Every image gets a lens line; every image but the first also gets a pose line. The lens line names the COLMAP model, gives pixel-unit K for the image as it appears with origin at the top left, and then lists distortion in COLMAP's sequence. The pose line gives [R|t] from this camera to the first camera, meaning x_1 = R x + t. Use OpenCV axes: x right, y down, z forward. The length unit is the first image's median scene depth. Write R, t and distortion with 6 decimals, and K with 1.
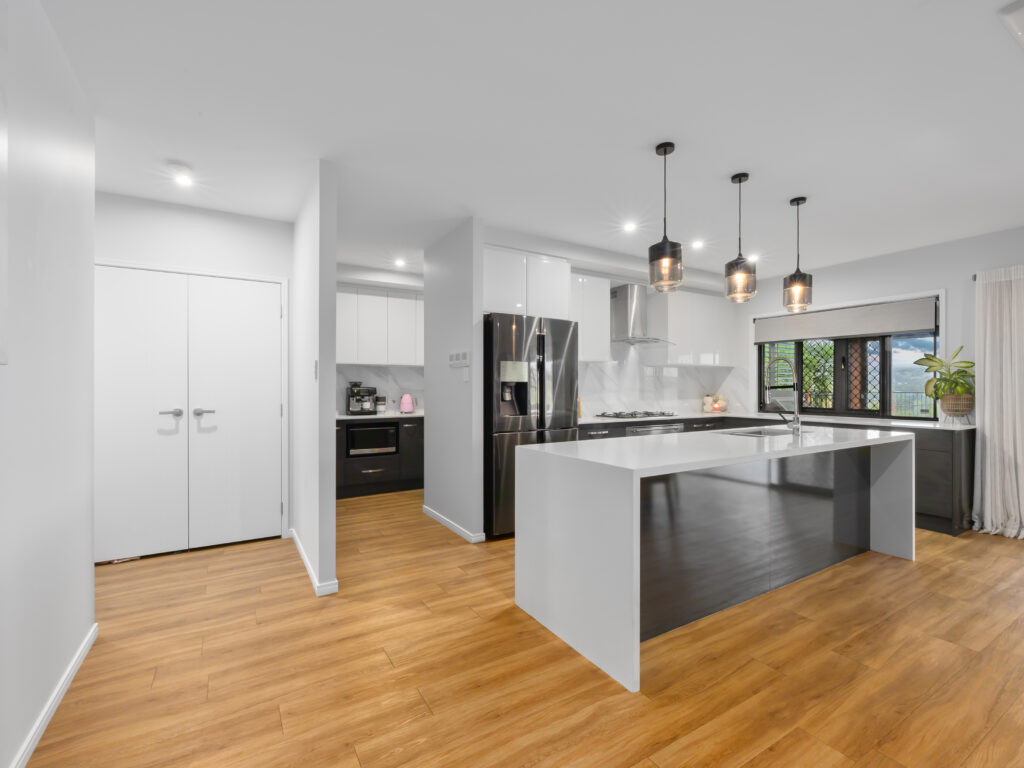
lens RADIAL K [[462.0, 0, 512.2], [0, 462.0, 386.2], [0, 0, 1]] dist [-0.003723, 0.000766]
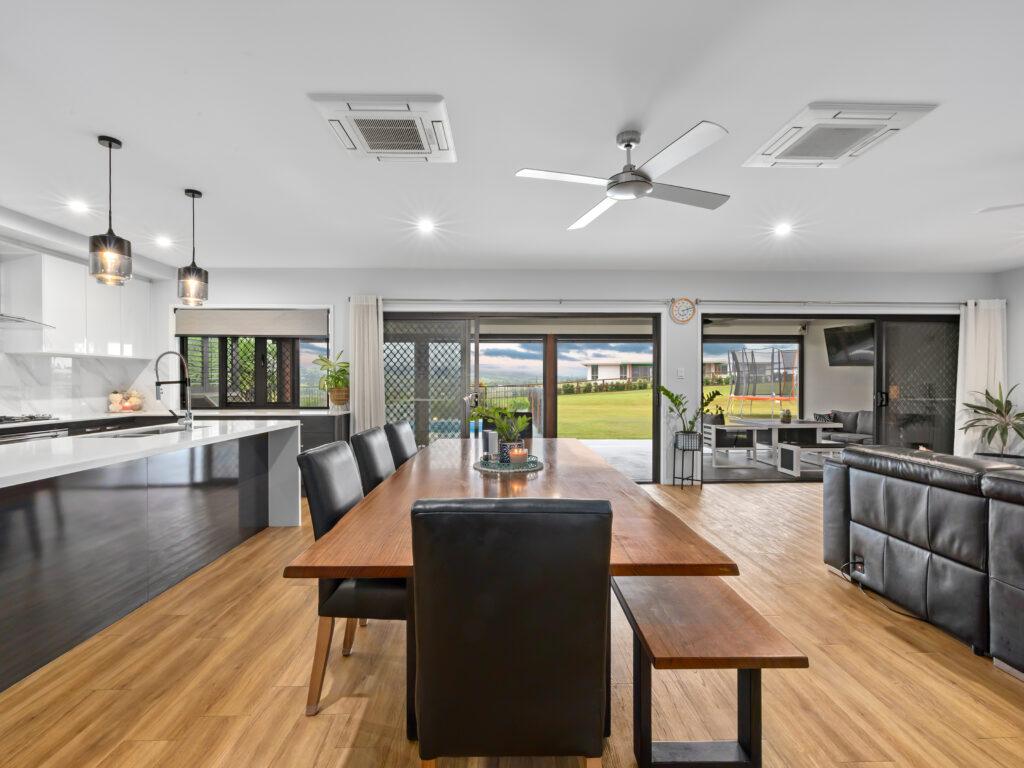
lens RADIAL K [[462.0, 0, 511.0], [0, 462.0, 383.3], [0, 0, 1]] dist [-0.003723, 0.000766]
pose [[0.498128, -0.002457, 0.867100, 0.084615], [-0.000922, 0.999994, 0.003363, 0.000485], [-0.867103, -0.002474, 0.498123, -0.067486]]
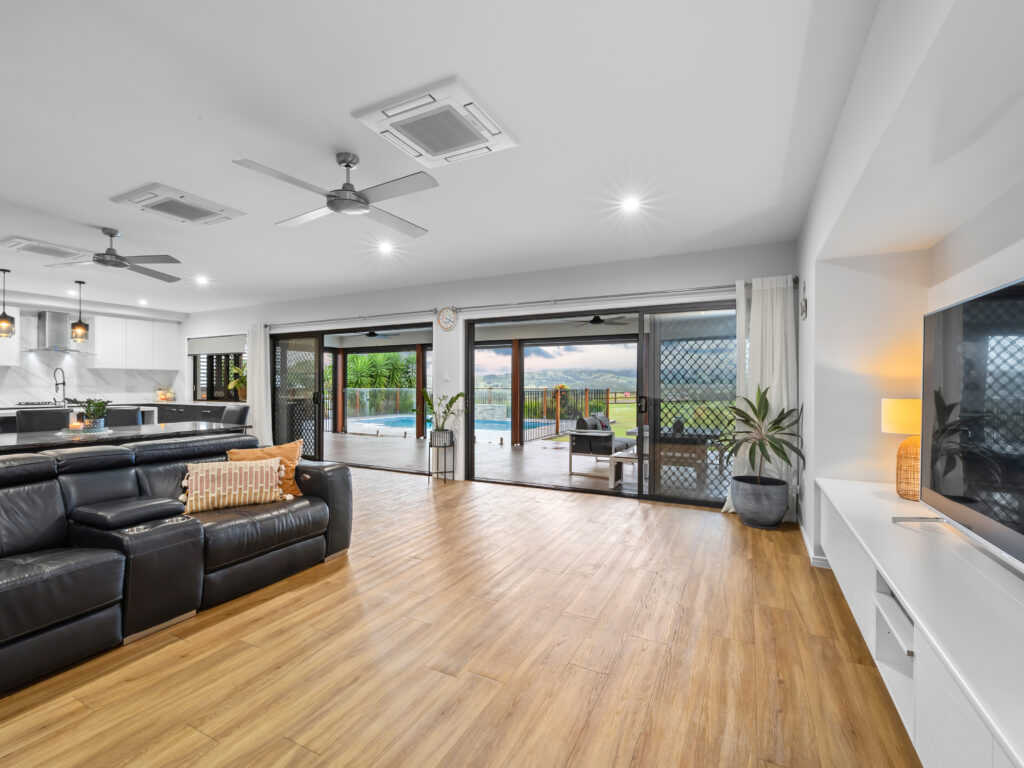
lens RADIAL K [[462.0, 0, 511.0], [0, 462.0, 384.9], [0, 0, 1]] dist [-0.003723, 0.000766]
pose [[0.852518, 0.001618, 0.522696, 0.941447], [-0.002827, 0.999995, 0.001515, -0.000335], [-0.522691, -0.002769, 0.852518, -1.228526]]
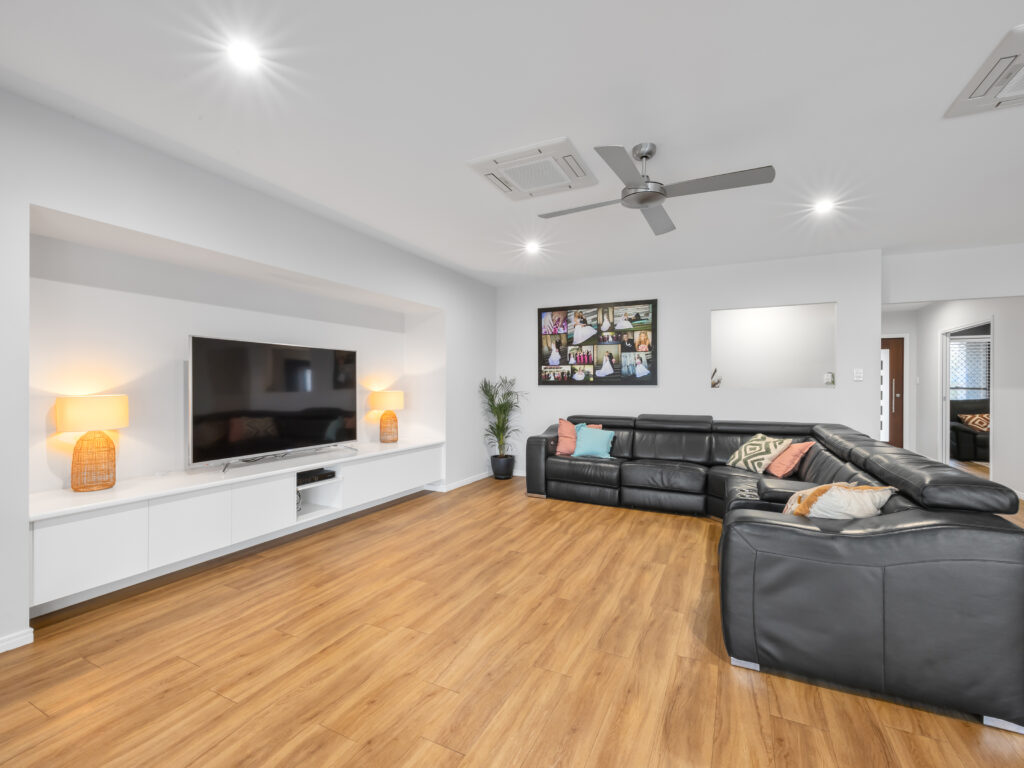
lens RADIAL K [[462.0, 0, 510.8], [0, 462.0, 383.5], [0, 0, 1]] dist [-0.003723, 0.000766]
pose [[-0.848002, -0.006643, -0.529952, 1.618204], [-0.004113, 0.999974, -0.005953, 0.001907], [0.529978, -0.002869, -0.848007, -0.027715]]
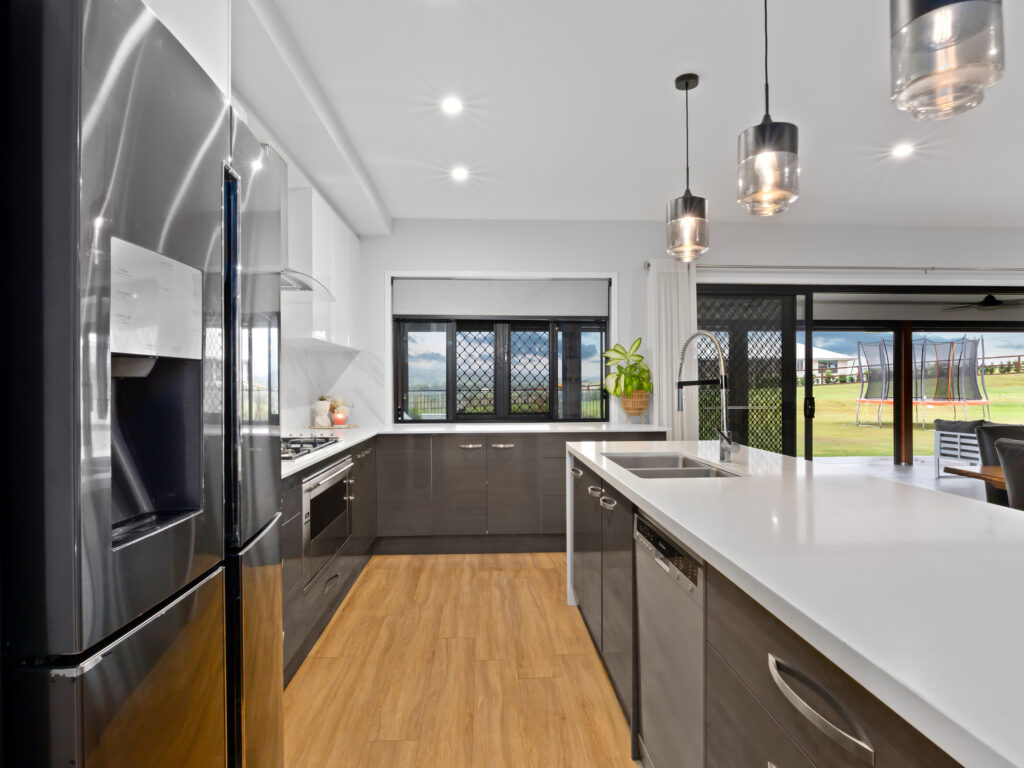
lens RADIAL K [[566.5, 0, 513.6], [0, 566.5, 377.9], [0, 0, 1]] dist [-0.018845, 0.000008]
pose [[0.477516, 0.006965, 0.878596, -0.126185], [0.001969, 0.999958, -0.008998, 0.001989], [-0.878621, 0.006026, 0.477482, 0.704634]]
